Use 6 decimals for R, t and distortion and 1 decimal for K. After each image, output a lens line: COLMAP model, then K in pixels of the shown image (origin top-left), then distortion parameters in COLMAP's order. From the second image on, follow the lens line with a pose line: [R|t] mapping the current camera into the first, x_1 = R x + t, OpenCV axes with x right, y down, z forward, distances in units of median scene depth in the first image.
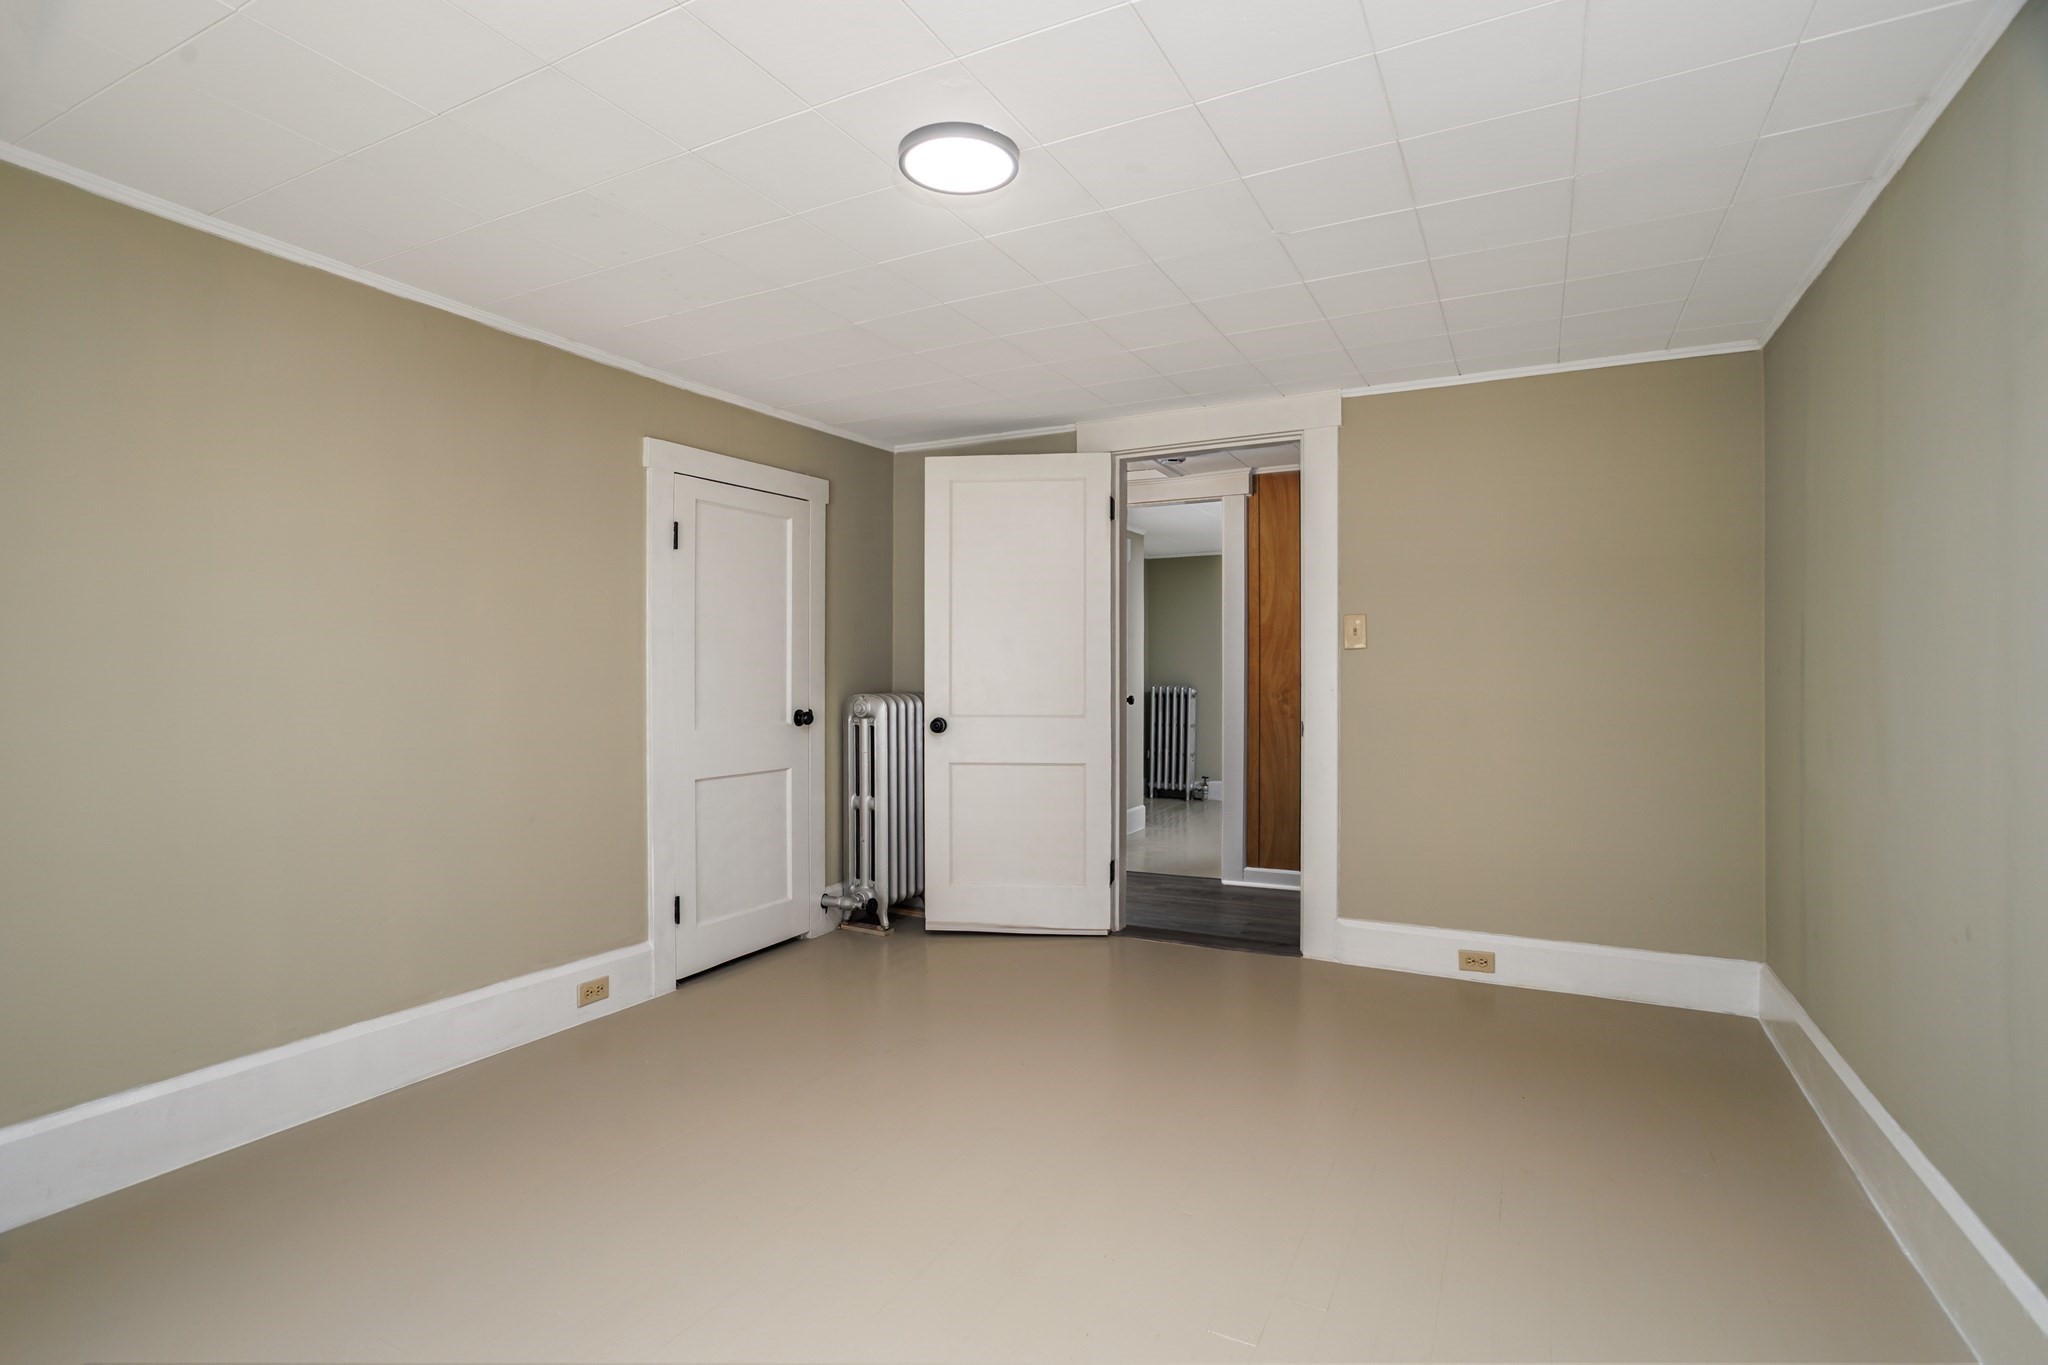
lens RADIAL K [[1009.8, 0, 1020.3], [0, 1009.8, 683.7], [0, 0, 1]] dist [-0.013361, 0.005664]
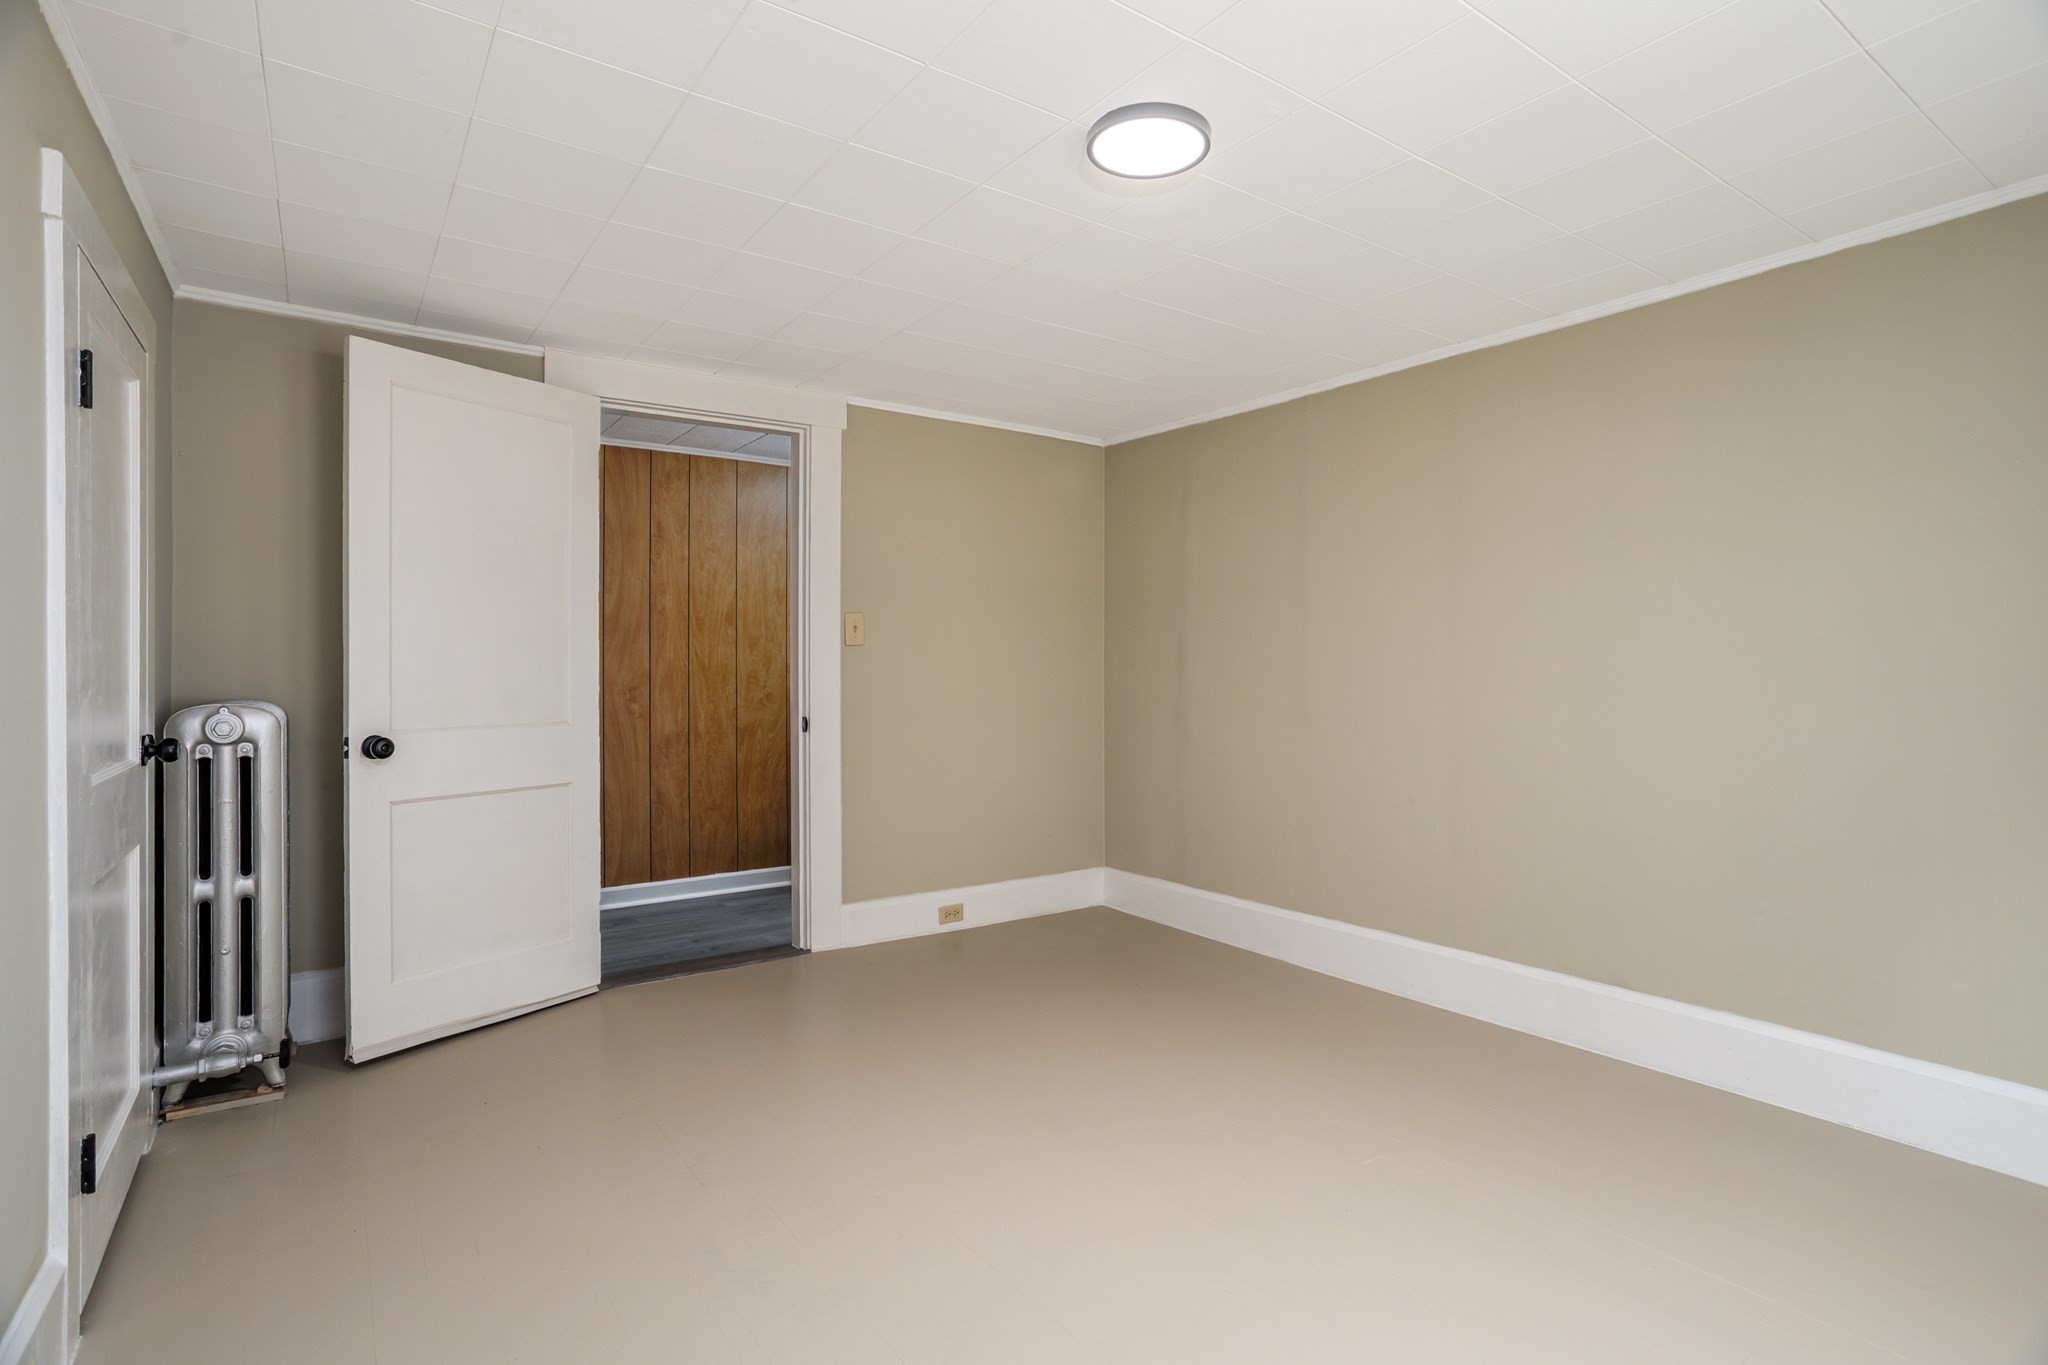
lens RADIAL K [[1009.8, 0, 1013.9], [0, 1009.8, 681.1], [0, 0, 1]] dist [-0.013361, 0.005664]
pose [[0.466039, -0.010654, 0.884700, -0.467004], [0.010511, 0.999924, 0.006505, -0.002037], [-0.884702, 0.006268, 0.466116, 0.325427]]
